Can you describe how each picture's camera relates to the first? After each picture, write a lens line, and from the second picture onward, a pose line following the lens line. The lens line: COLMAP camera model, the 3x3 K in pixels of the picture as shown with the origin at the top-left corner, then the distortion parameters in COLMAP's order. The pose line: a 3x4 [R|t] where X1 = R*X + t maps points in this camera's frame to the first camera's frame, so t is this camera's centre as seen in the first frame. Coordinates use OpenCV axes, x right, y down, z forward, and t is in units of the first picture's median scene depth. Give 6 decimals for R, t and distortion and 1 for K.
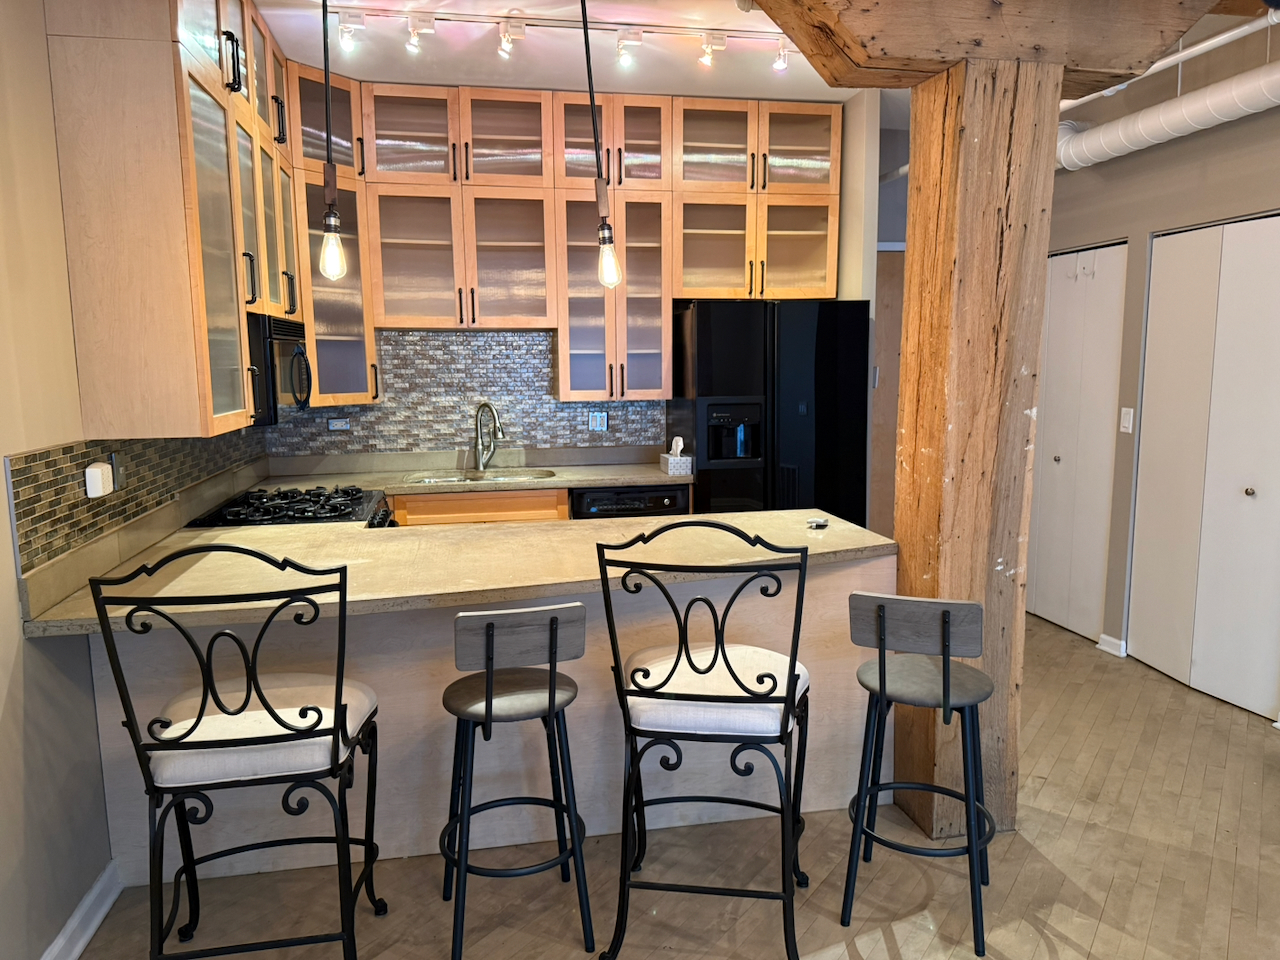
lens RADIAL K [[907.9, 0, 640.7], [0, 907.9, 484.6], [0, 0, 1]] dist [0.000554, -0.006222]
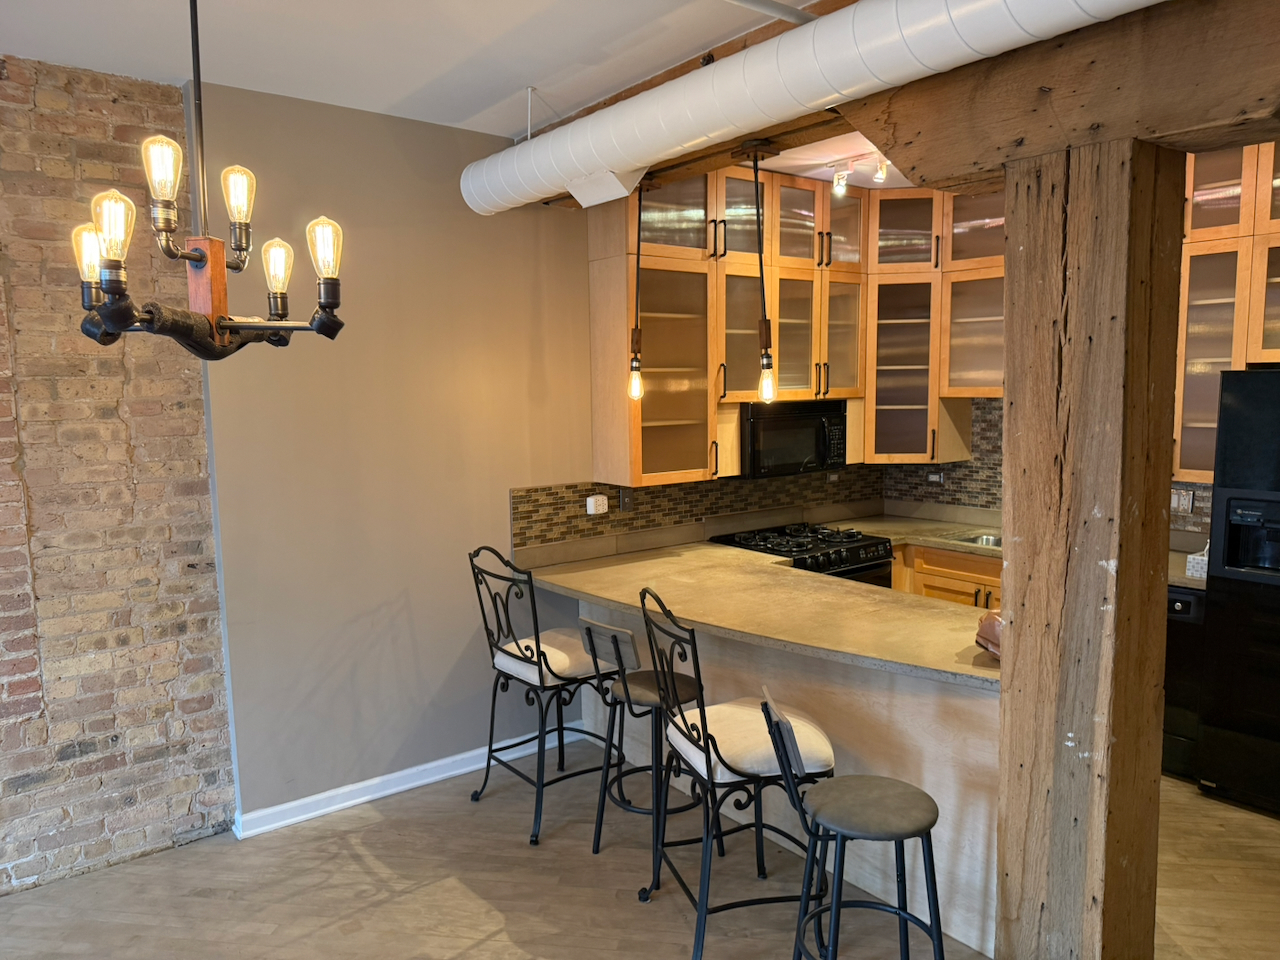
lens RADIAL K [[907.9, 0, 640.7], [0, 907.9, 484.6], [0, 0, 1]] dist [0.000554, -0.006222]
pose [[0.454484, 0.103772, -0.884690, 0.955277], [-0.113962, 0.991803, 0.057792, -0.150700], [0.883435, 0.074555, 0.462585, 0.262891]]
